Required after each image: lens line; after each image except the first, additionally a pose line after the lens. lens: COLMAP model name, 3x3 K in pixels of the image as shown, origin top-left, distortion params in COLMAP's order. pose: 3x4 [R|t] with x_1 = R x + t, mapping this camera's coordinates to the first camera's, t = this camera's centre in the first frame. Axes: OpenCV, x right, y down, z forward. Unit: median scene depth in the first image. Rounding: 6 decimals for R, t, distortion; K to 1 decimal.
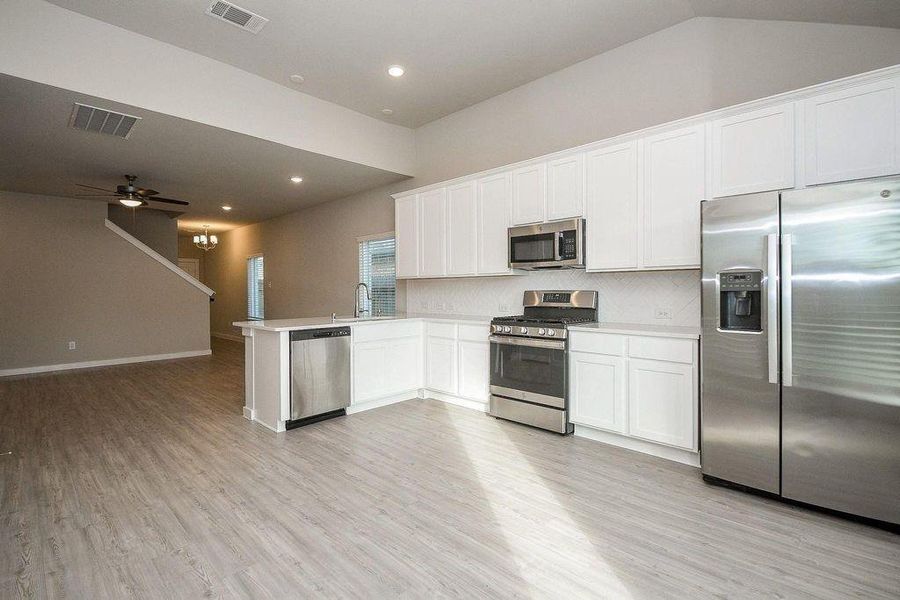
lens RADIAL K [[411.9, 0, 449.9], [0, 411.9, 289.5], [0, 0, 1]] dist [-0.000563, -0.000106]
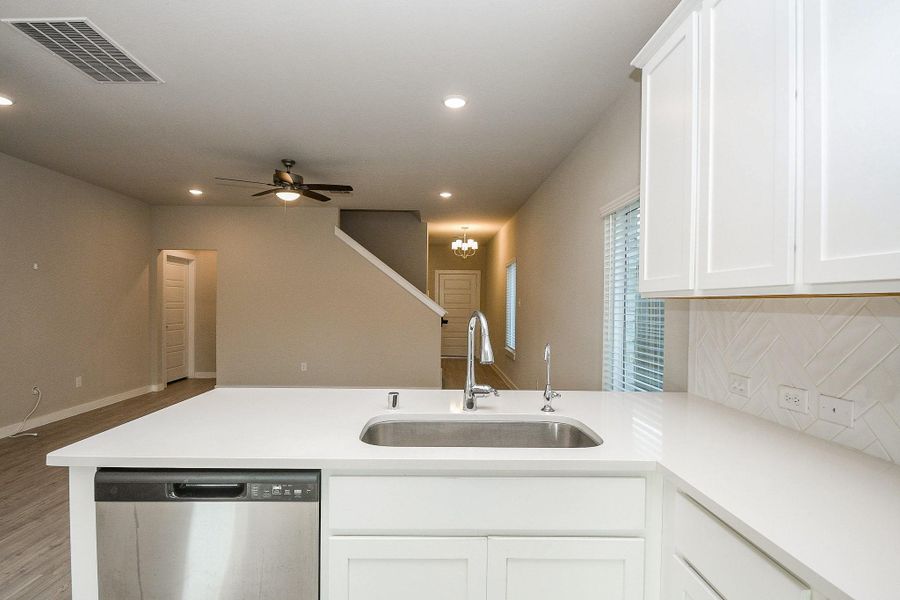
lens RADIAL K [[449.9, 0, 450.0], [0, 449.9, 300.0], [0, 0, 1]] dist [-0.000855, -0.000139]
pose [[0.699124, 0.011115, -0.714914, 0.035899], [-0.015970, 0.999872, -0.000072, -0.025423], [0.714822, 0.011468, 0.699213, 0.719747]]
